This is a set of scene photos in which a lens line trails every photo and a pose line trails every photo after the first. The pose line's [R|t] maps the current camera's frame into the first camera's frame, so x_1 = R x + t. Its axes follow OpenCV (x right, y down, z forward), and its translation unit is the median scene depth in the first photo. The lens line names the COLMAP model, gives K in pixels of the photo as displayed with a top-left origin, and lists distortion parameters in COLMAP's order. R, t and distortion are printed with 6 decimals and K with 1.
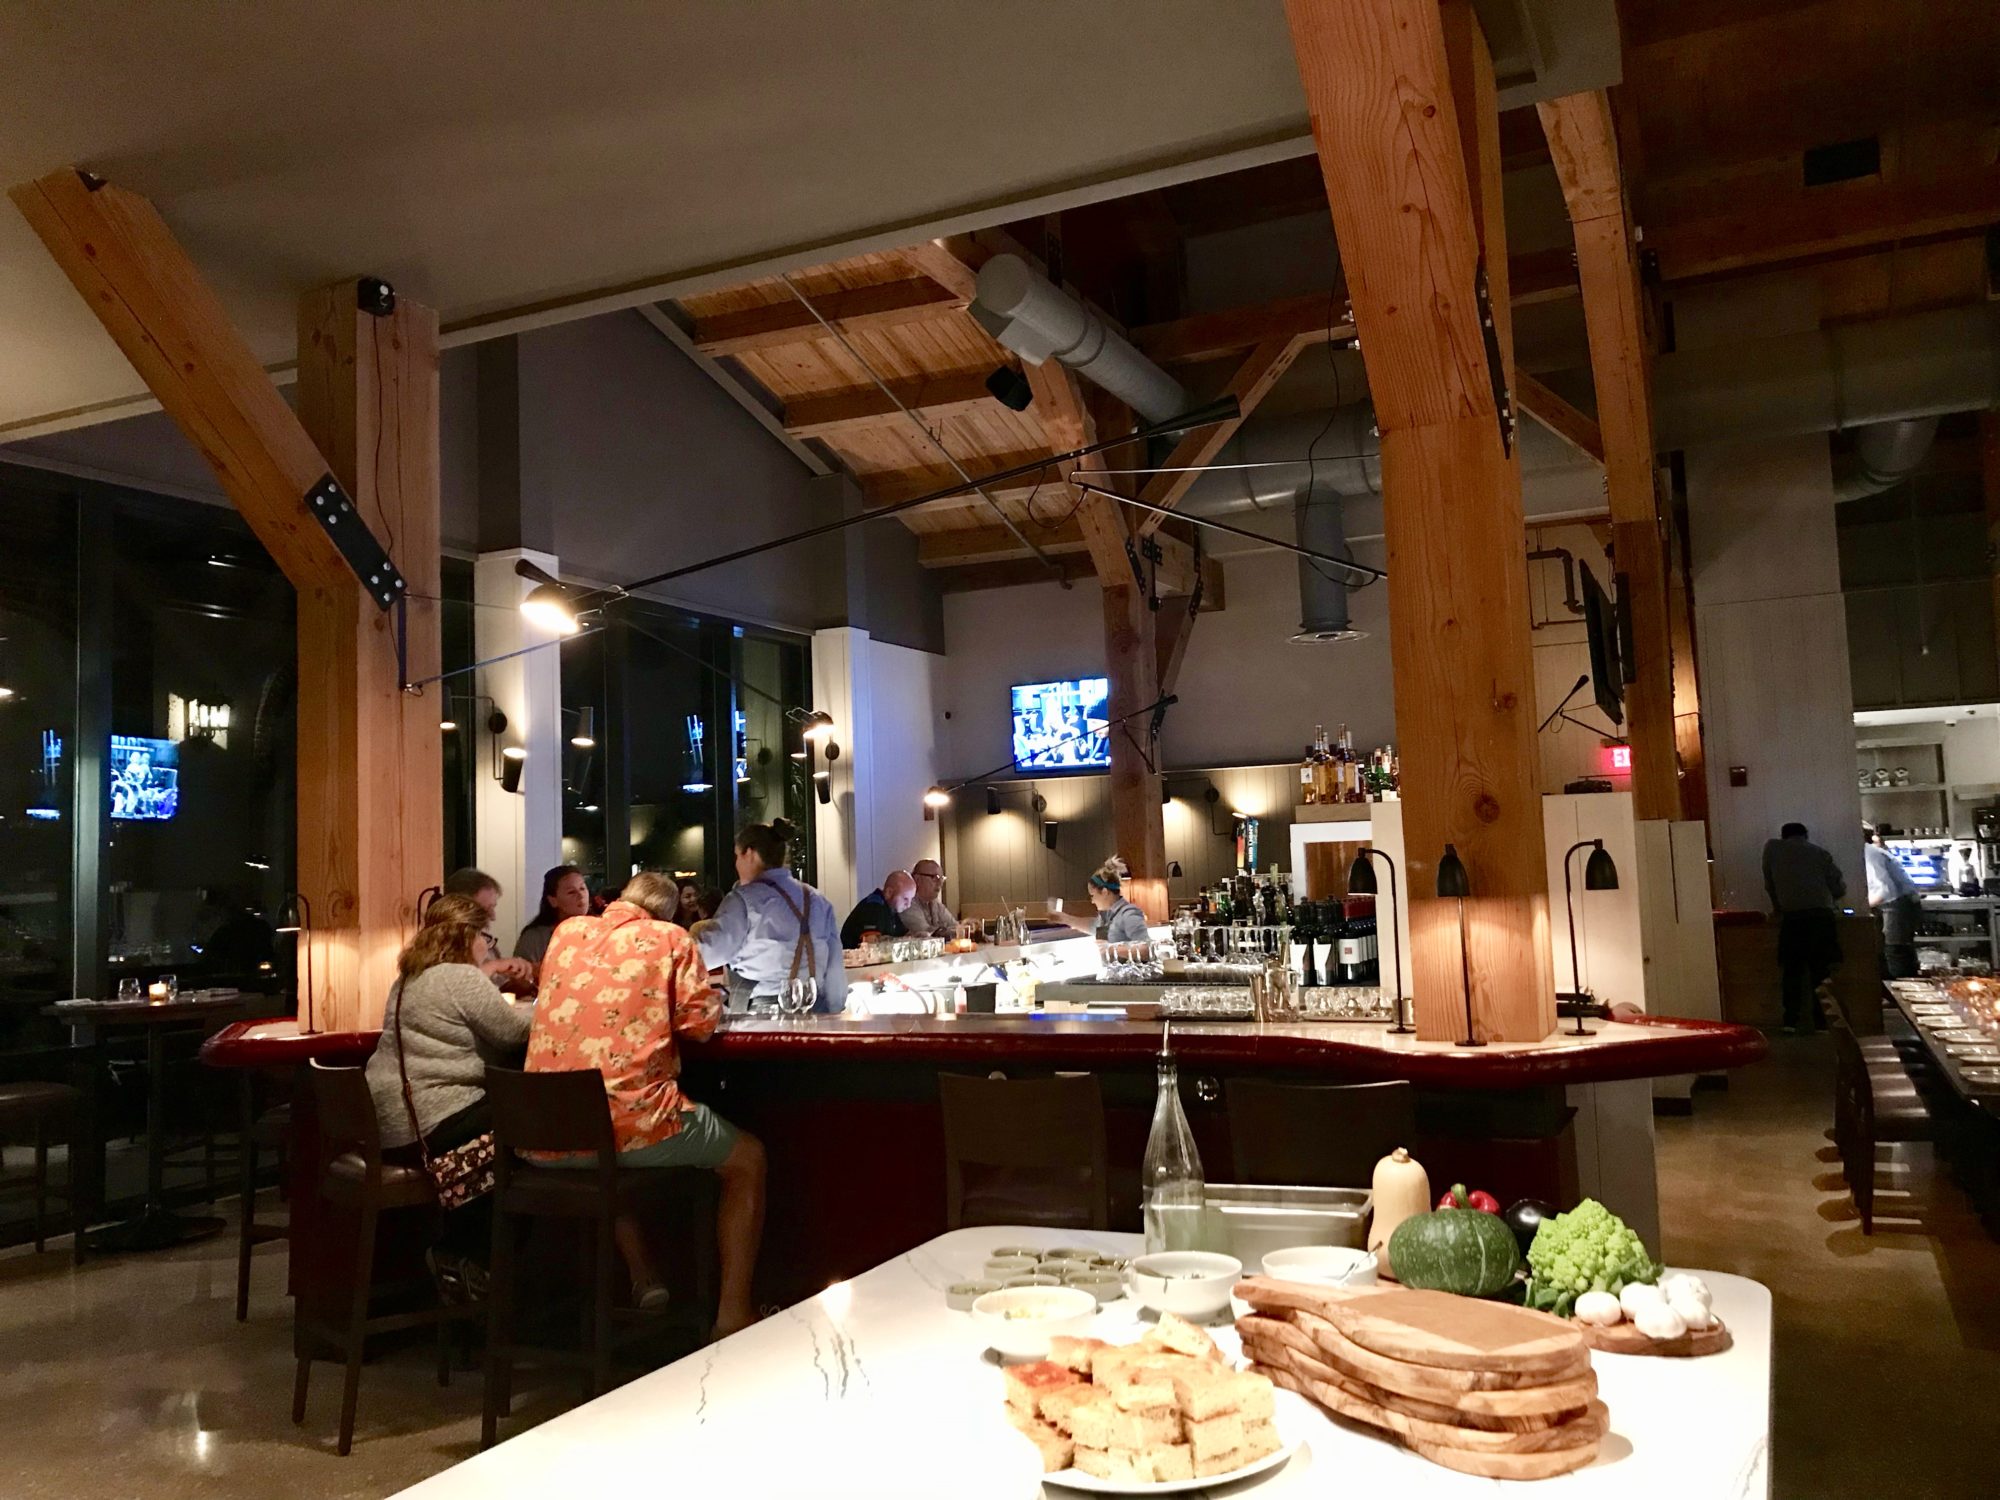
lens RADIAL K [[1619.1, 0, 1000.0], [0, 1619.1, 750.0], [0, 0, 1]] dist [0.065442, -0.000128]
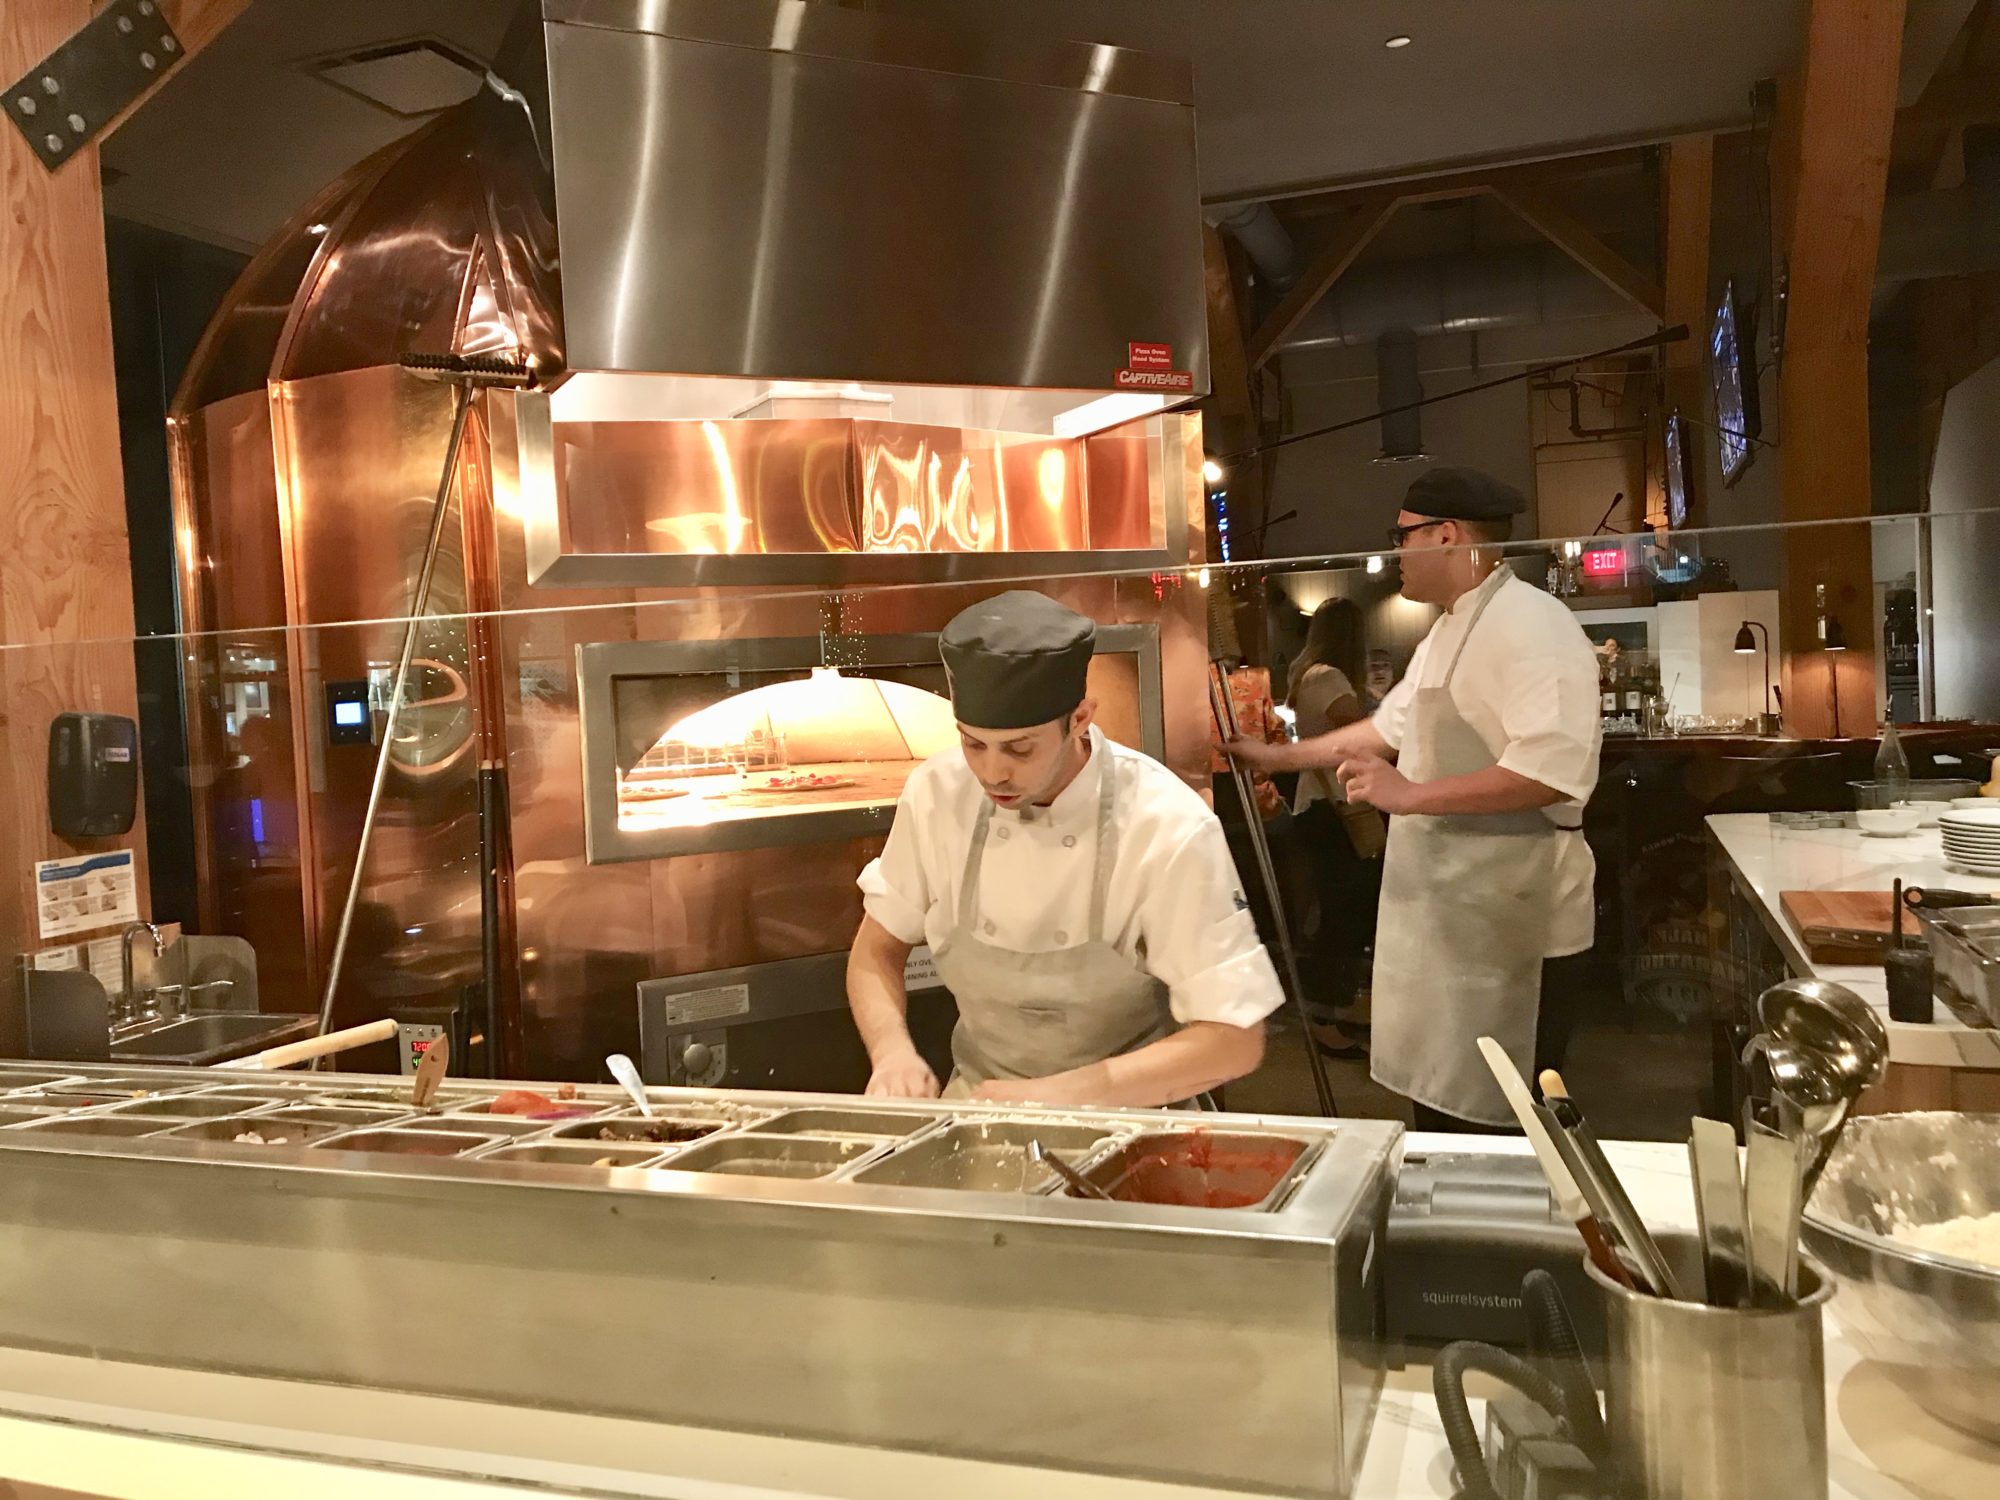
lens RADIAL K [[1619.1, 0, 1000.0], [0, 1619.1, 750.0], [0, 0, 1]] dist [0.065442, -0.000128]
pose [[0.994338, -0.009945, 0.105795, -0.221220], [-0.002927, 0.992669, 0.120827, -0.002316], [-0.106221, -0.120453, 0.987020, -0.168715]]
